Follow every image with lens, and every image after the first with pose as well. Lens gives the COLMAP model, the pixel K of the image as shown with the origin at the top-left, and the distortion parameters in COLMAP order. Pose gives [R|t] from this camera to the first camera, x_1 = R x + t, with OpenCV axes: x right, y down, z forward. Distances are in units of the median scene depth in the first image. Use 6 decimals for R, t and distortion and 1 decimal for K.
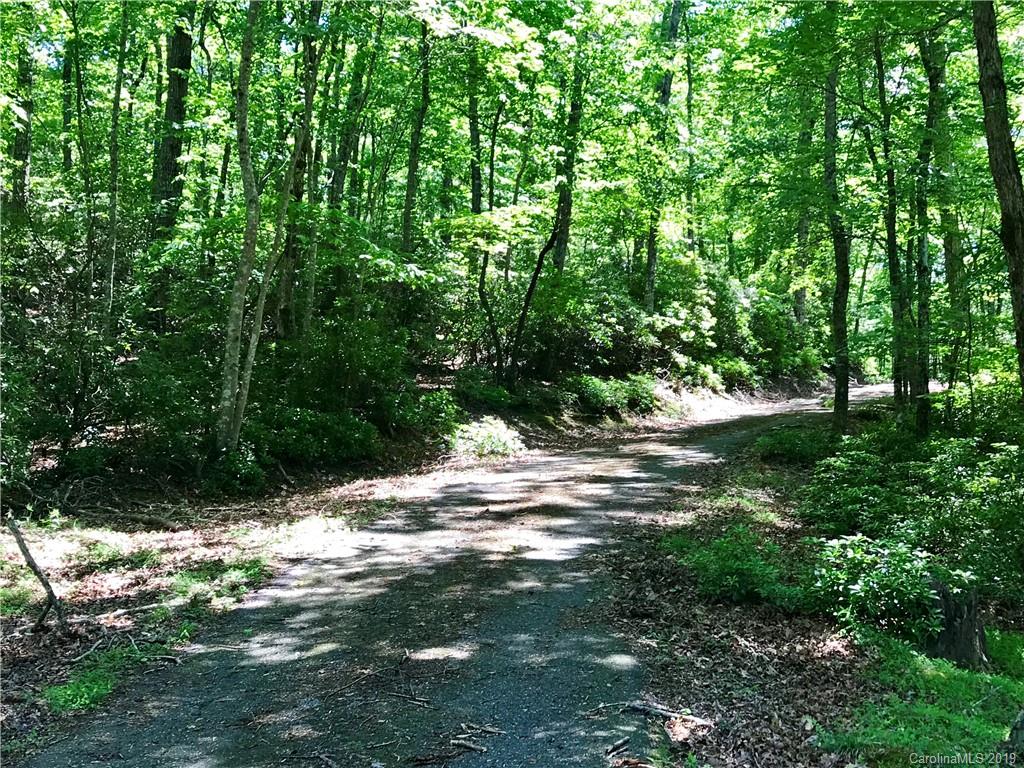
lens RADIAL K [[1361.4, 0, 514.1], [0, 1361.4, 383.5], [0, 0, 1]] dist [0.114455, 0.000000]
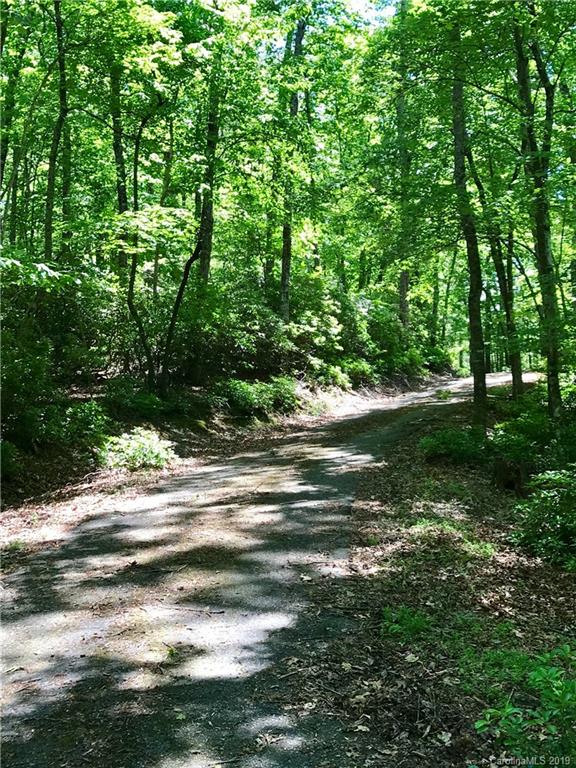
lens RADIAL K [[1021.1, 0, 292.0], [0, 1021.1, 376.0], [0, 0, 1]] dist [0.114455, 0.000000]
pose [[0.991890, -0.037171, 0.121545, 0.001132], [0.038069, 0.999262, -0.005076, -0.002982], [-0.121266, 0.009662, 0.992573, 0.203310]]
